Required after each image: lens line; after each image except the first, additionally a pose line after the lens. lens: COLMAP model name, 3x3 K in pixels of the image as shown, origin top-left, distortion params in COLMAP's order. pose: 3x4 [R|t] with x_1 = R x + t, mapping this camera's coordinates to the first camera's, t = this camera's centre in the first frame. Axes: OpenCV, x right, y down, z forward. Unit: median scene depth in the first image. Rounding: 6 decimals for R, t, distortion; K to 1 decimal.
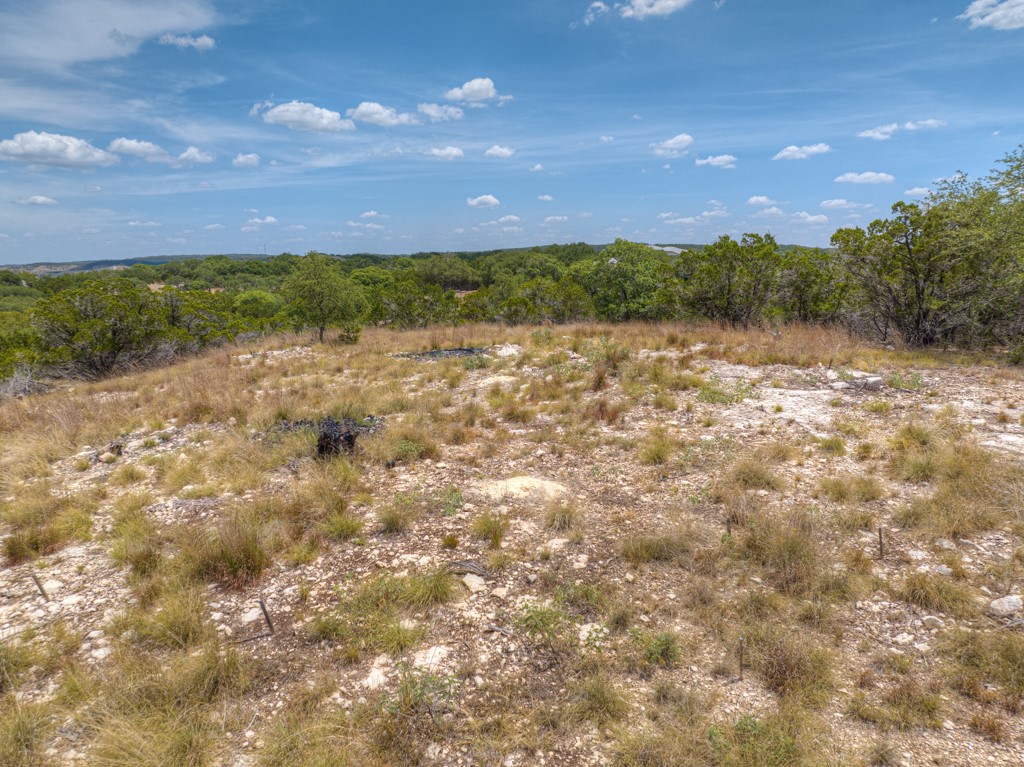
lens RADIAL K [[721.4, 0, 511.8], [0, 721.4, 382.9], [0, 0, 1]] dist [-0.046536, 0.017395]
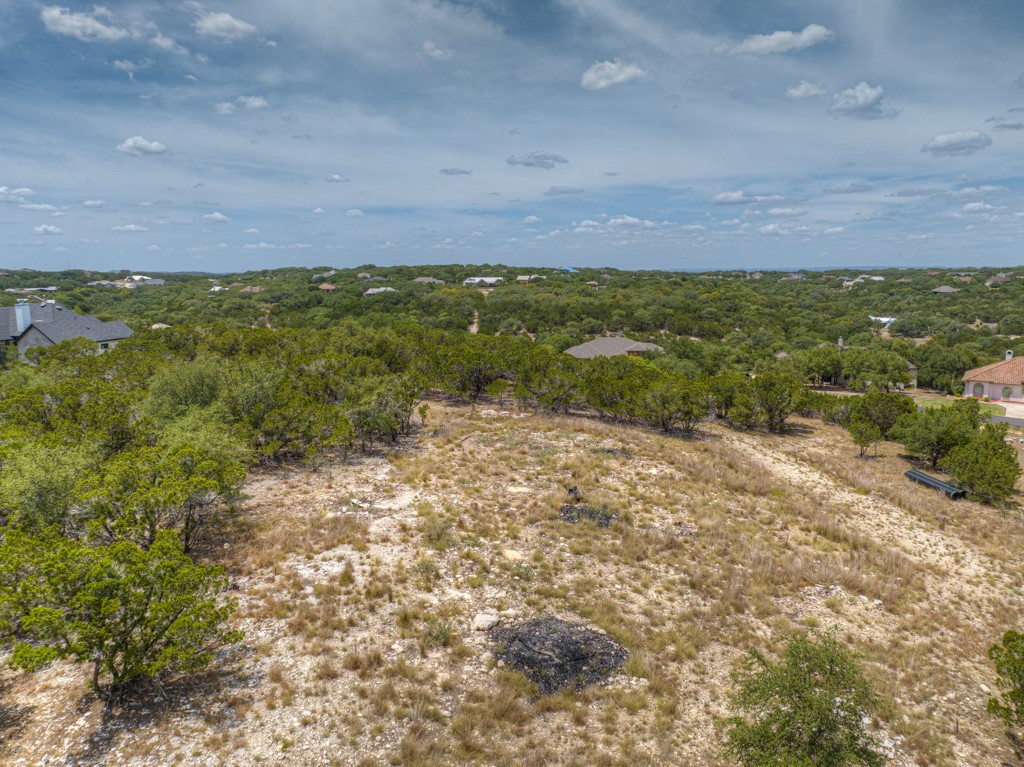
lens RADIAL K [[721.4, 0, 512.5], [0, 721.4, 383.0], [0, 0, 1]] dist [-0.046536, 0.017395]
pose [[-0.994894, -0.004559, 0.100819, -0.058462], [0.027700, 0.948279, 0.316227, -0.274468], [-0.097046, 0.317405, -0.943311, 0.763424]]
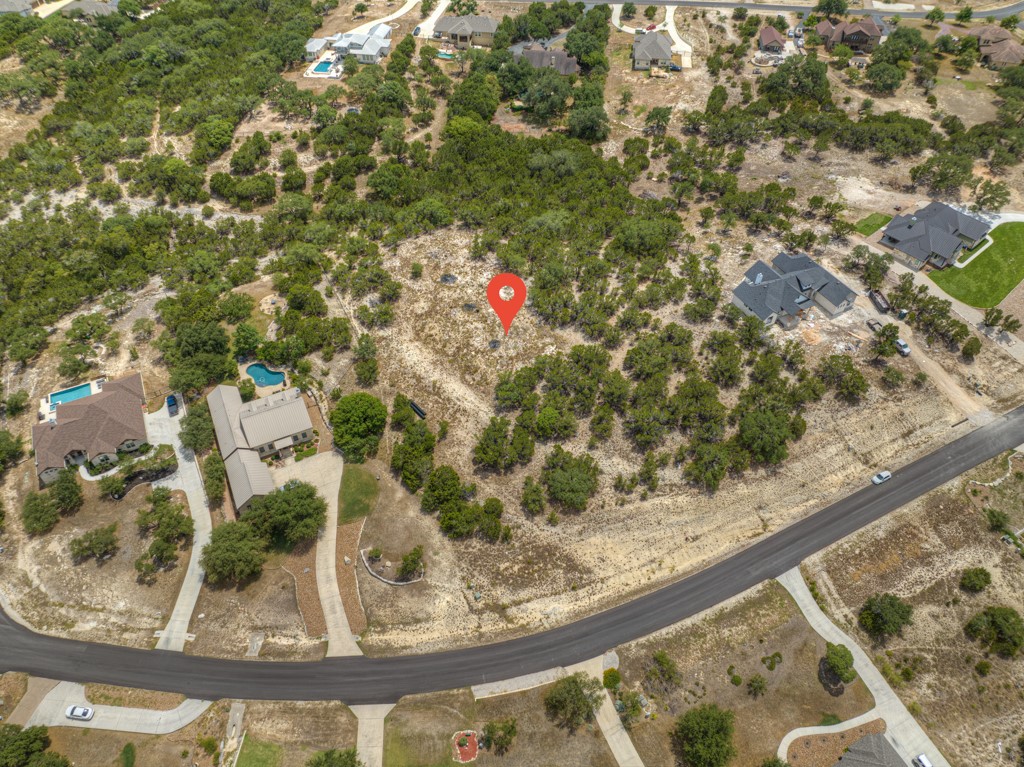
lens RADIAL K [[721.4, 0, 512.4], [0, 721.4, 381.6], [0, 0, 1]] dist [-0.046536, 0.017395]
pose [[0.838276, -0.384287, 0.386803, -1.186002], [0.079139, 0.787651, 0.611018, -1.550477], [-0.539472, -0.481591, 0.690681, -2.067517]]
